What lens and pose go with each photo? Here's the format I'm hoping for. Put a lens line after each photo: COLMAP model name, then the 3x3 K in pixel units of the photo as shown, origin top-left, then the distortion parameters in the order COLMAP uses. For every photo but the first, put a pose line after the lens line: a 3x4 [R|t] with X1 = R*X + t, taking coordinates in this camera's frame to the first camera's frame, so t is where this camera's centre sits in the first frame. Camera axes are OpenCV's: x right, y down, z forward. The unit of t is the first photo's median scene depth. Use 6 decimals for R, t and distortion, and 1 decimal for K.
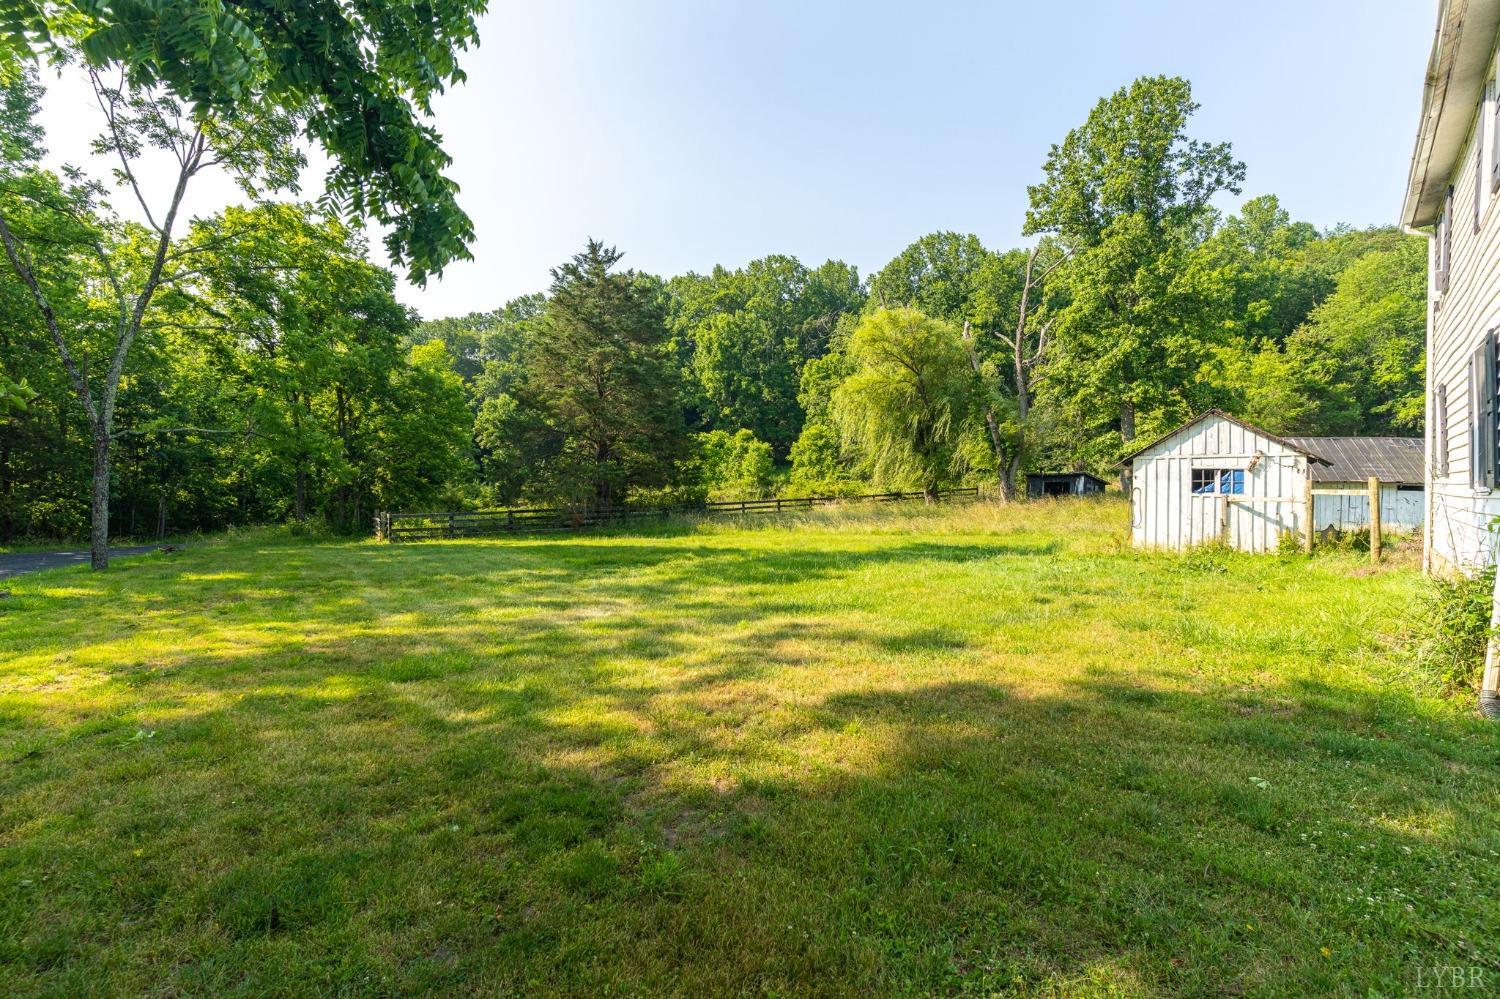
lens RADIAL K [[708.4, 0, 744.8], [0, 708.4, 490.2], [0, 0, 1]] dist [0.001806, -0.000888]
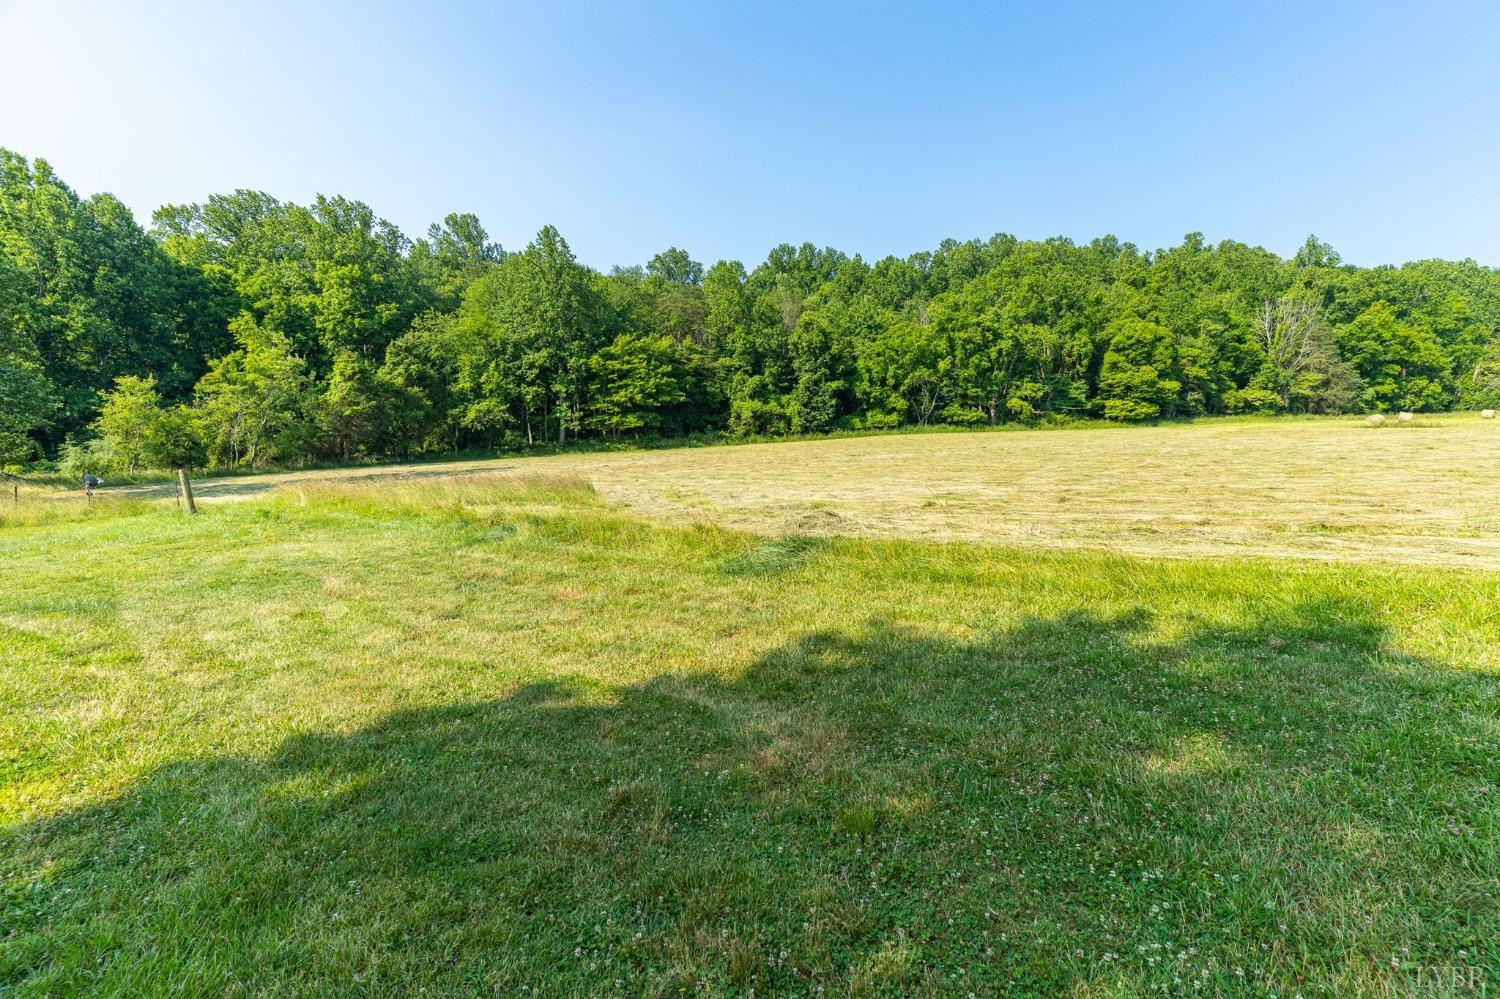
lens RADIAL K [[708.4, 0, 751.9], [0, 708.4, 493.5], [0, 0, 1]] dist [0.001806, -0.000888]
pose [[0.701473, -0.023858, 0.712297, 0.410303], [0.004527, 0.999569, 0.029022, -0.011988], [-0.712682, -0.017134, 0.701278, -0.167680]]
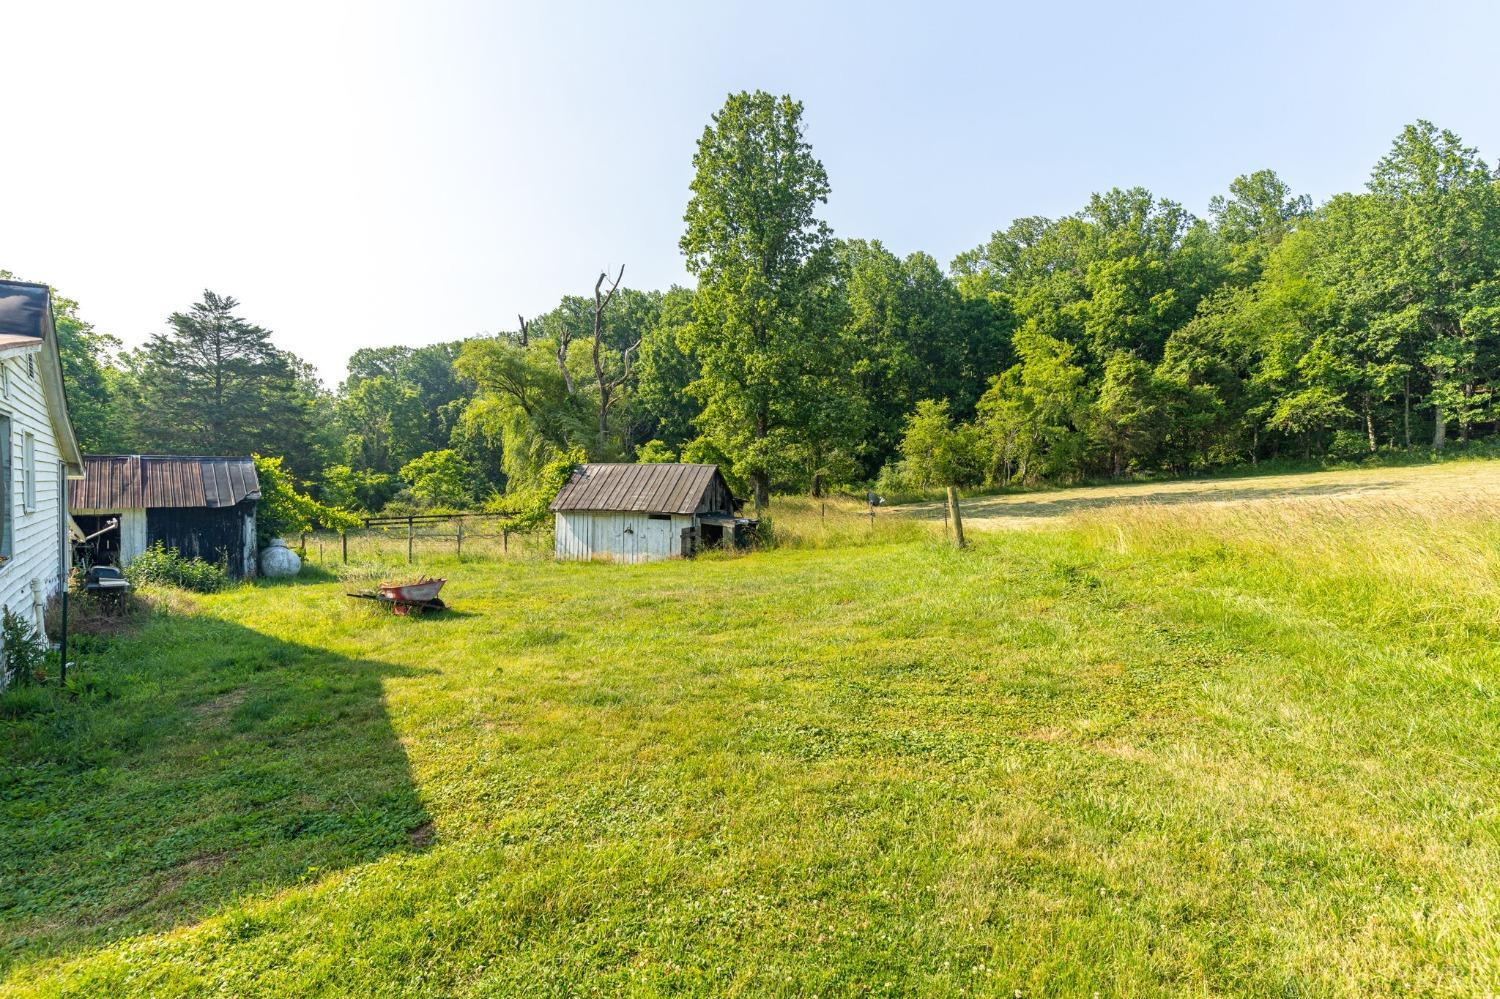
lens RADIAL K [[708.4, 0, 753.8], [0, 708.4, 498.9], [0, 0, 1]] dist [0.001806, -0.000888]
pose [[0.984362, 0.001142, -0.176155, 0.436155], [0.000464, 0.999959, 0.009072, -0.012849], [0.176158, -0.009012, 0.984321, 0.011845]]
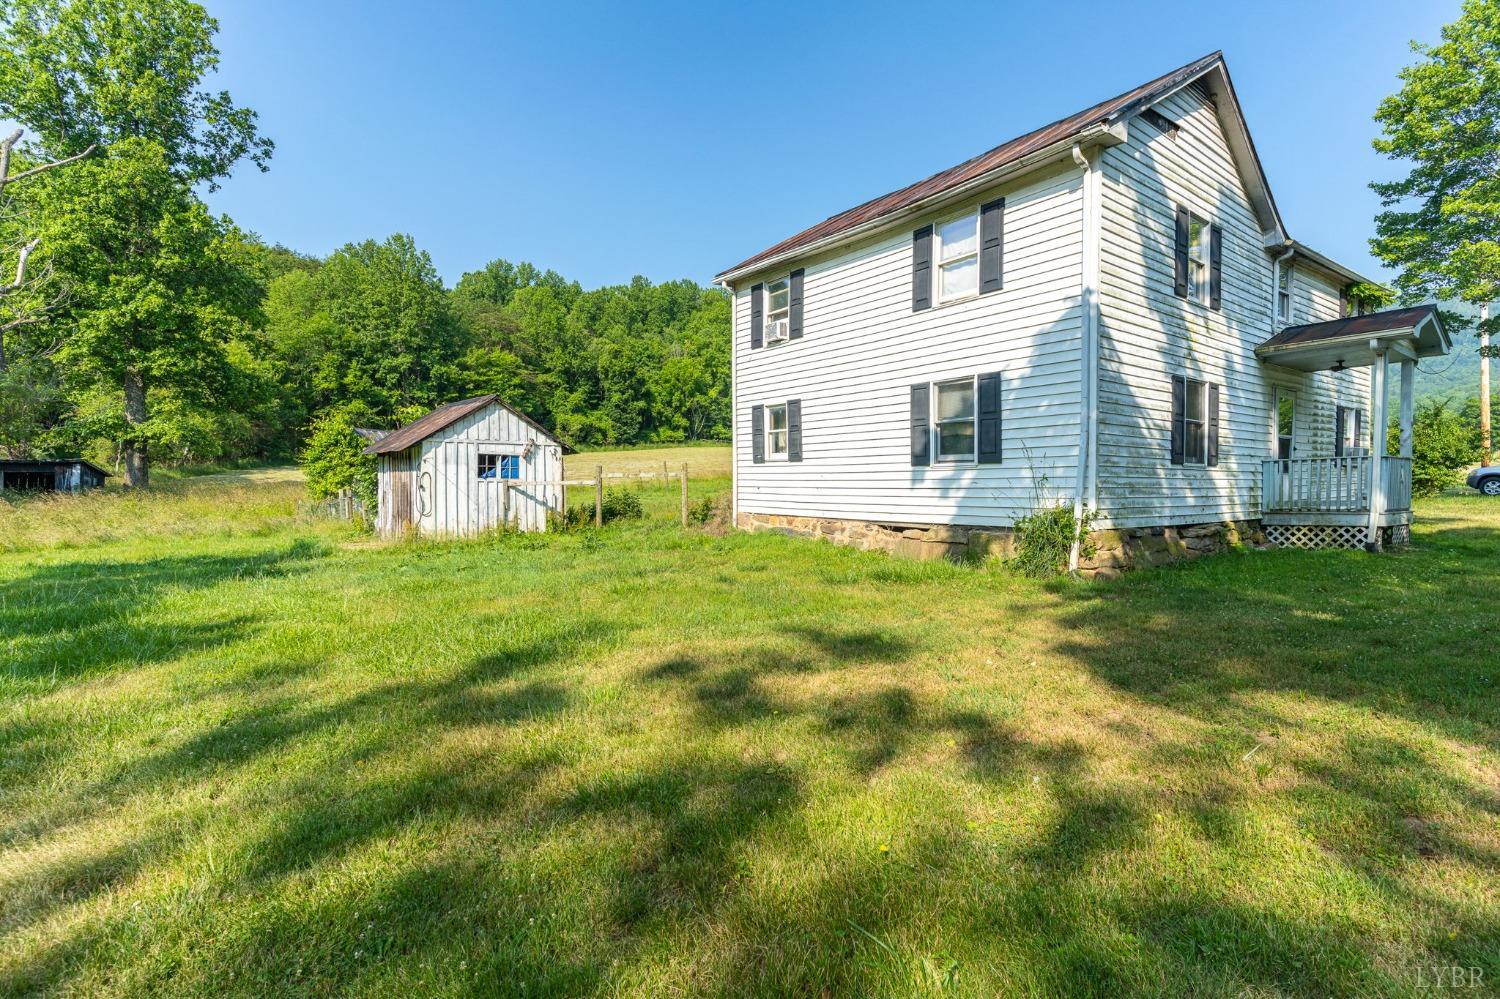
lens RADIAL K [[708.4, 0, 745.3], [0, 708.4, 503.6], [0, 0, 1]] dist [0.001806, -0.000888]
pose [[0.218271, -0.029401, 0.975445, -0.057560], [0.007515, 0.999567, 0.028447, 0.003128], [-0.975859, 0.001121, 0.218397, 0.089162]]
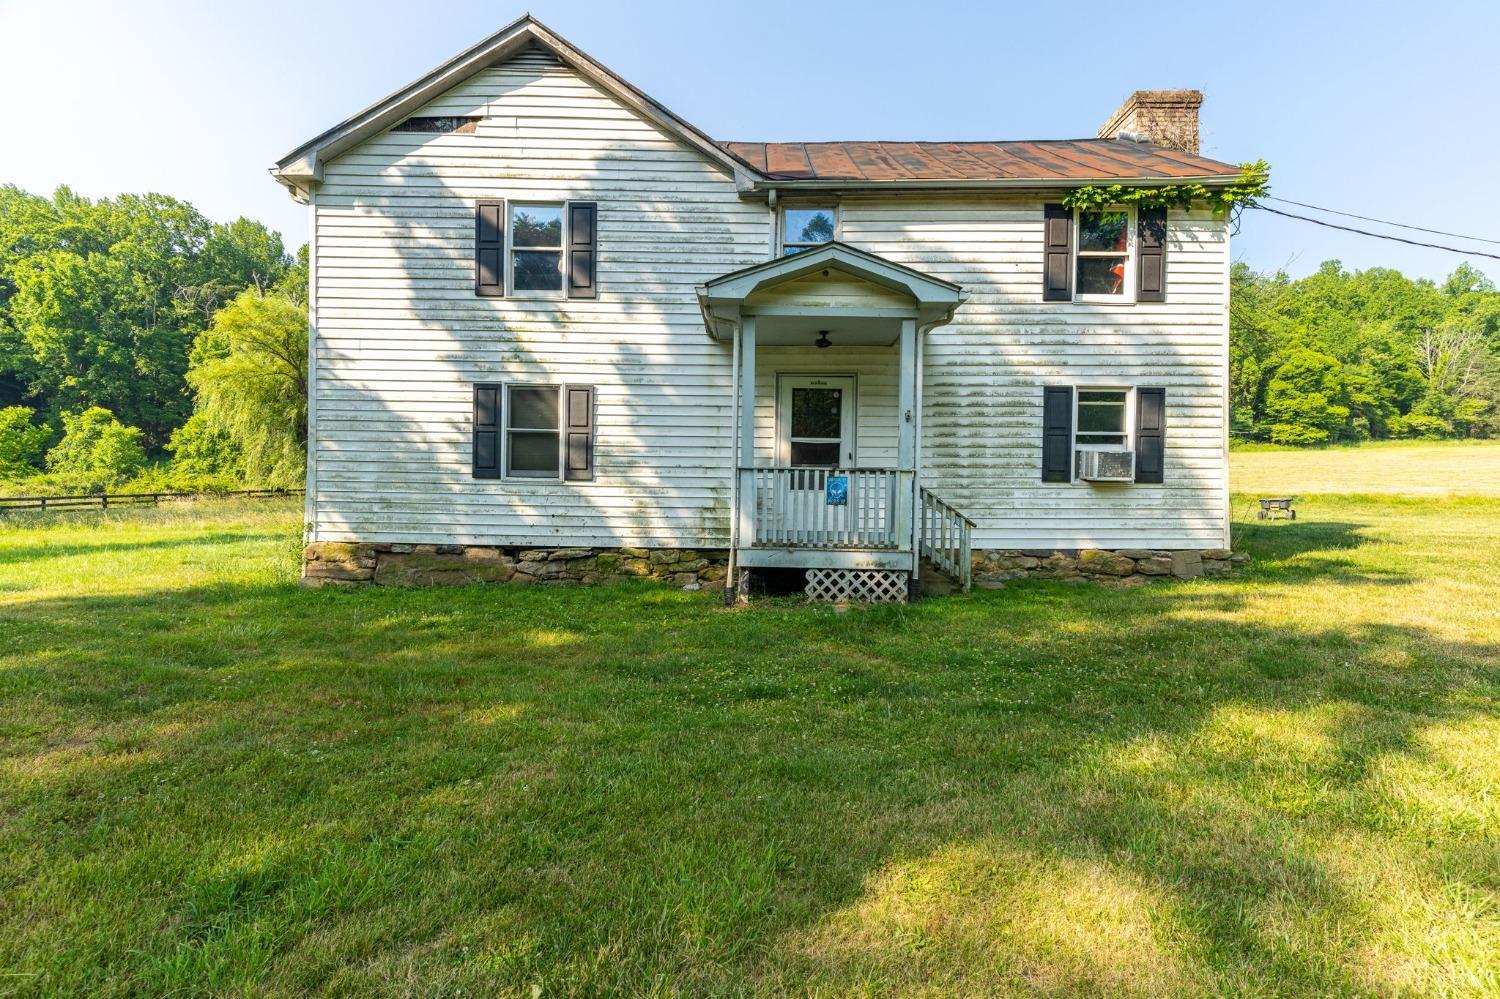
lens RADIAL K [[708.4, 0, 751.6], [0, 708.4, 499.9], [0, 0, 1]] dist [0.001806, -0.000888]
pose [[0.759815, 0.000181, 0.650140, 0.053420], [-0.009031, 0.999906, 0.010276, 0.001969], [-0.650077, -0.013679, 0.759745, -0.096563]]
